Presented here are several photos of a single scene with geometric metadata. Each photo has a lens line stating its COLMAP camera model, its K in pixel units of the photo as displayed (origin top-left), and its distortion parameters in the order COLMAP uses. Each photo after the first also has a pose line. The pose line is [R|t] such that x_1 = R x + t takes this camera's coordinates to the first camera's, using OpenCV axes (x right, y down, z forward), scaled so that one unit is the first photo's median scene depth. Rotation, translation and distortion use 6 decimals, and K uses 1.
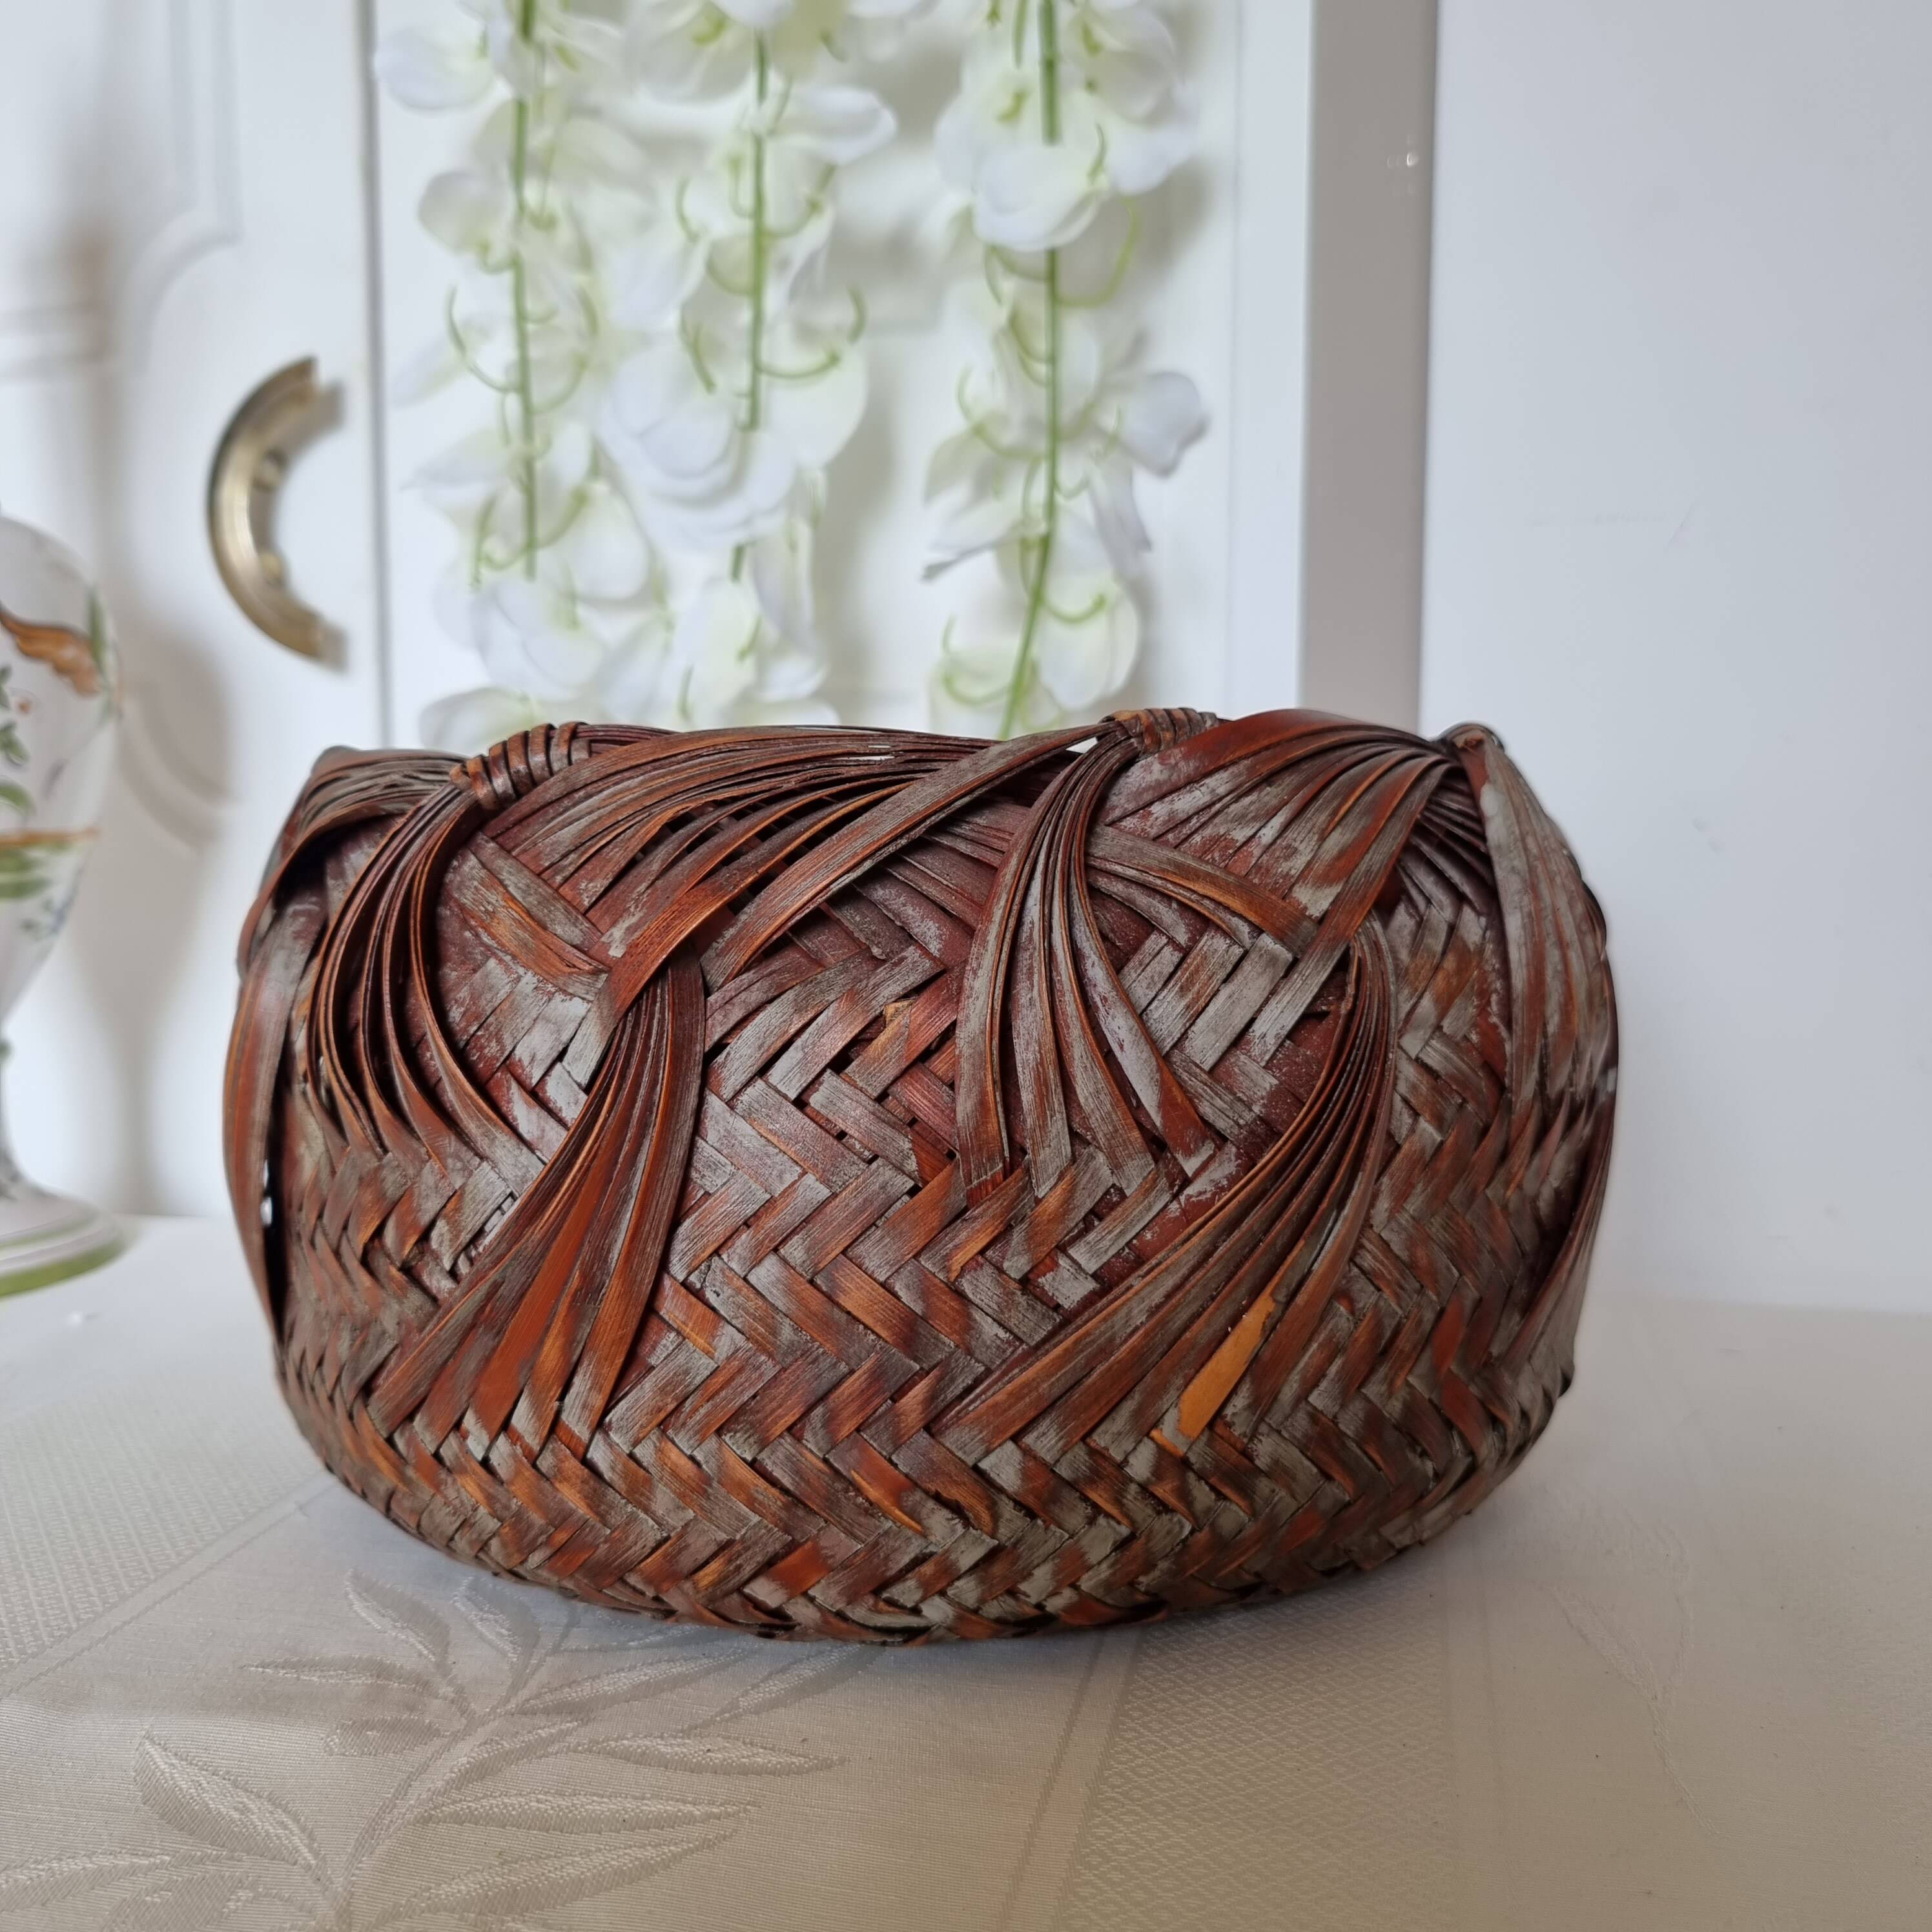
lens RADIAL K [[1799.2, 0, 947.0], [0, 1799.2, 963.6], [0, 0, 1]] dist [0.002726, -0.007677]
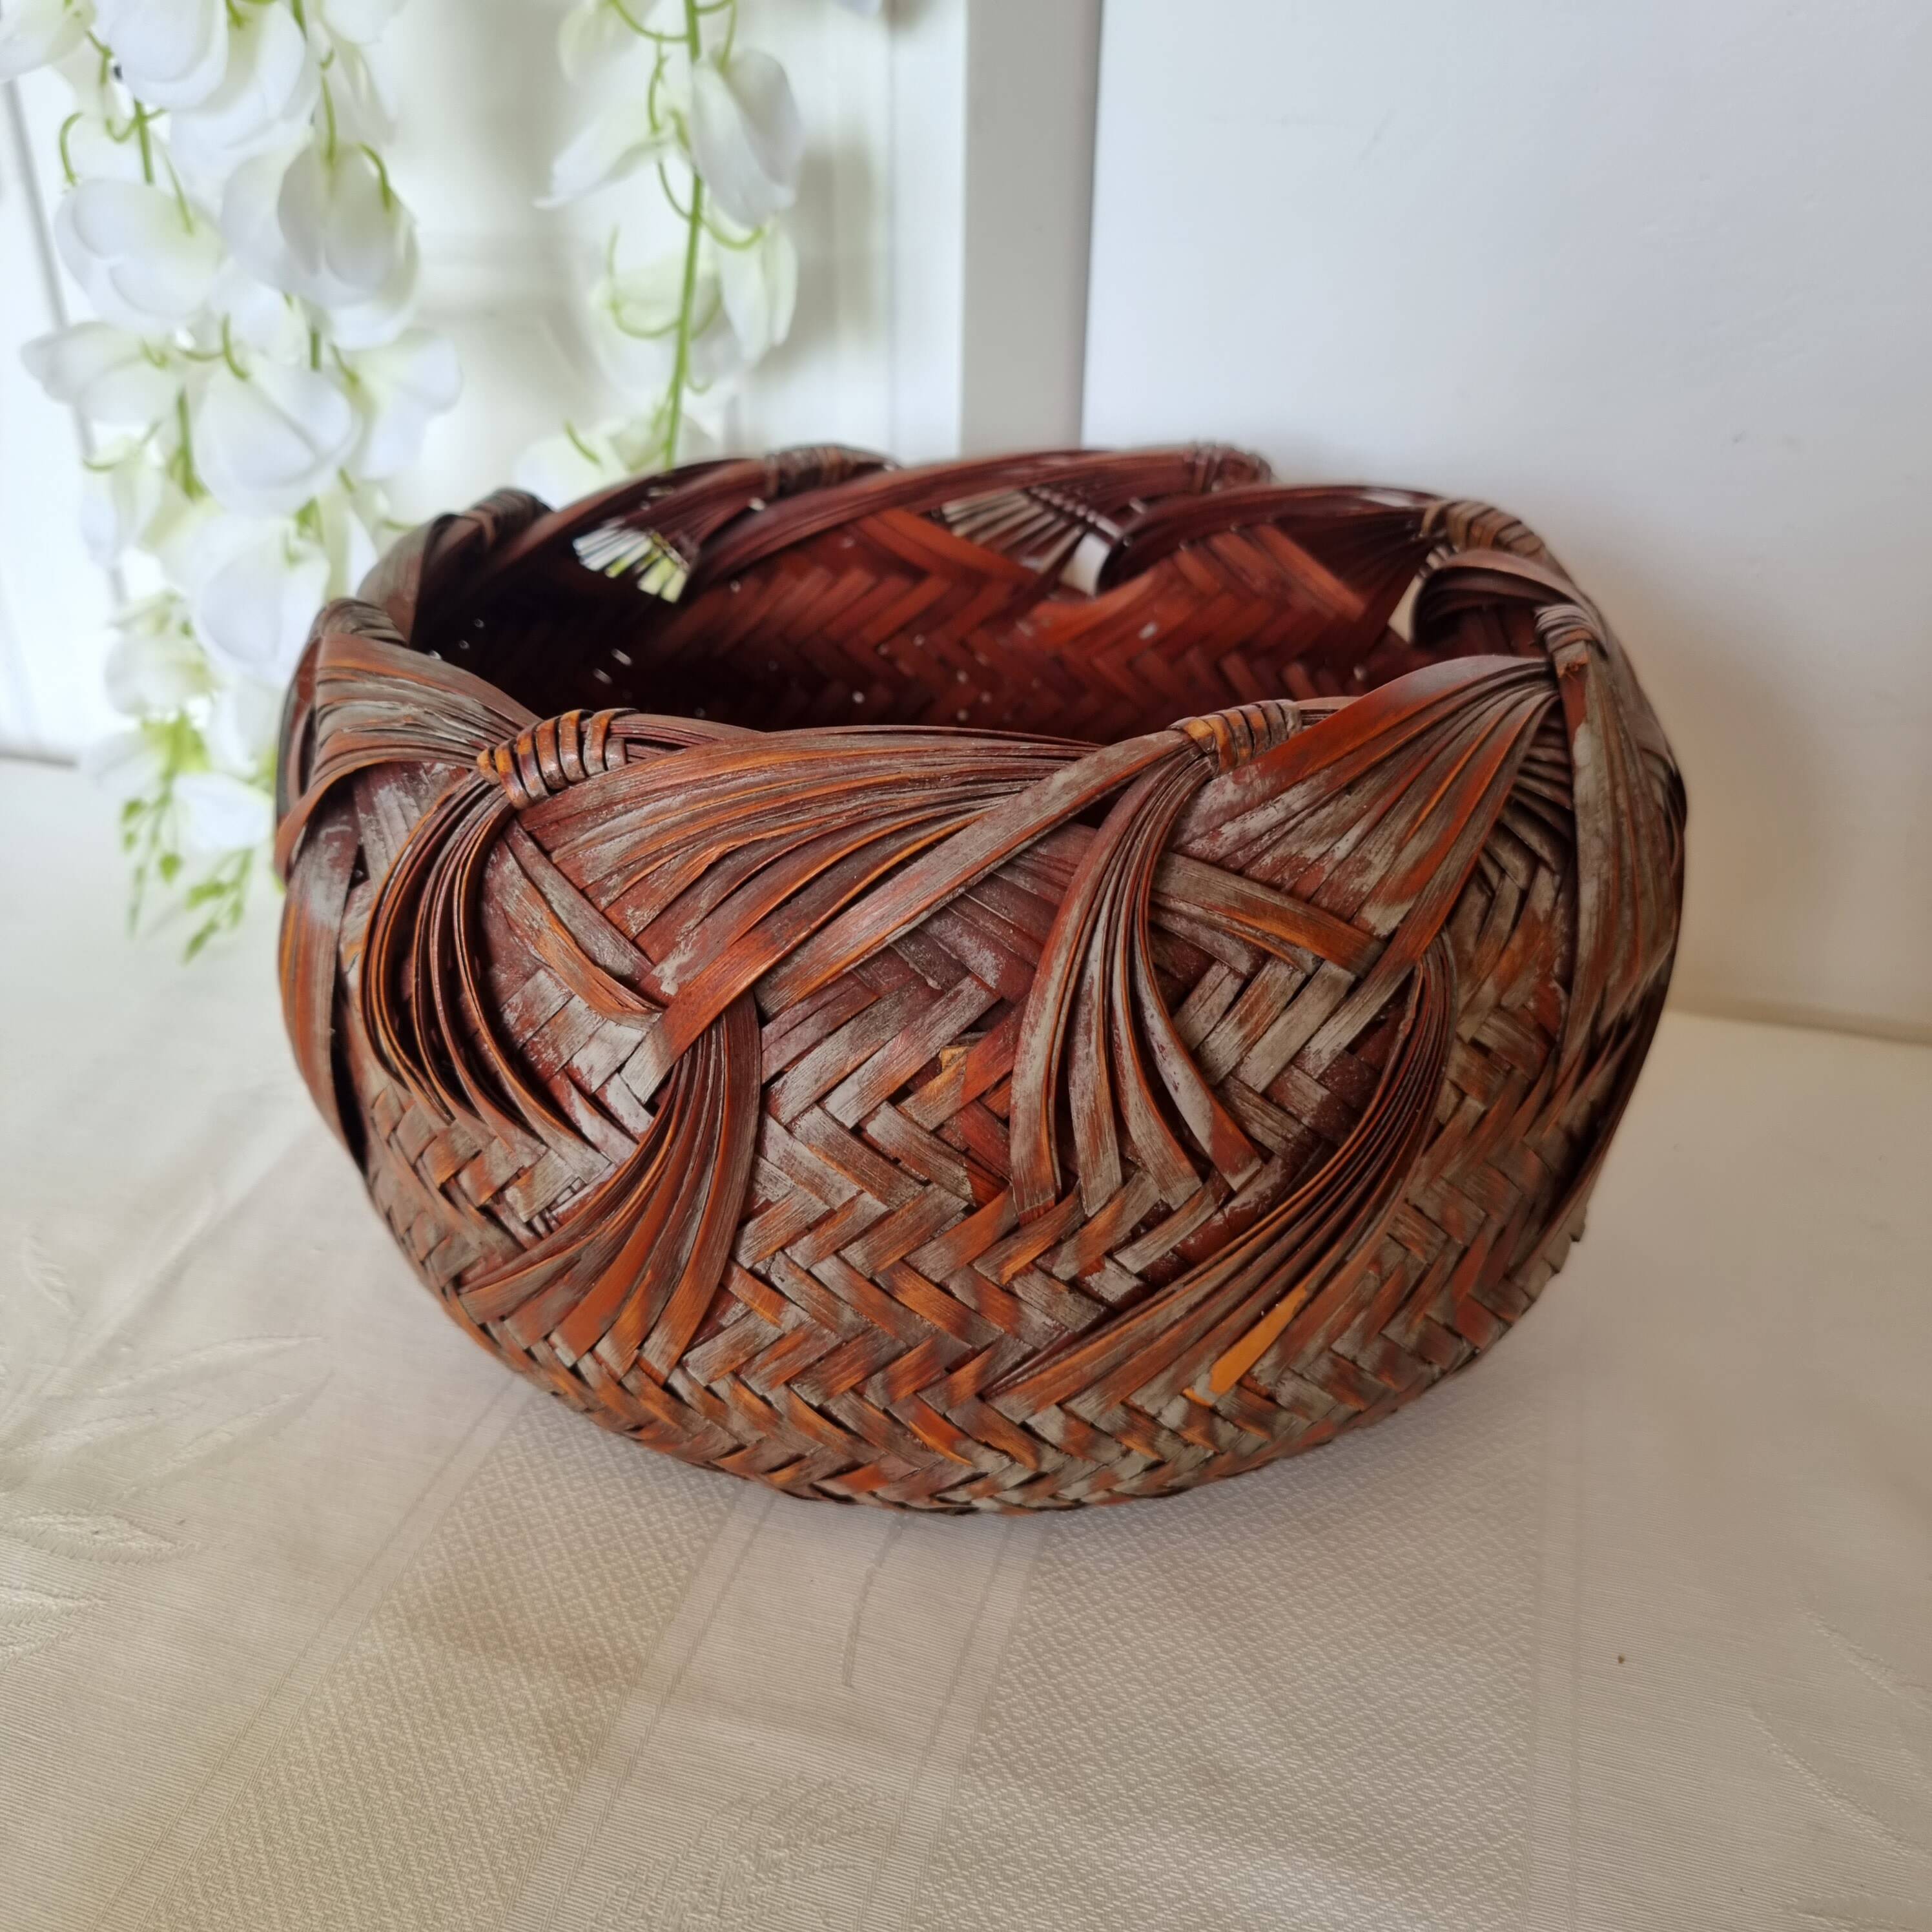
lens RADIAL K [[1790.3, 0, 962.4], [0, 1790.3, 945.5], [0, 0, 1]] dist [0.014053, -0.011496]
pose [[0.999907, 0.011490, -0.007368, -0.015671], [-0.007563, 0.915761, 0.401652, -0.417633], [0.011362, -0.401559, 0.915763, 0.111686]]
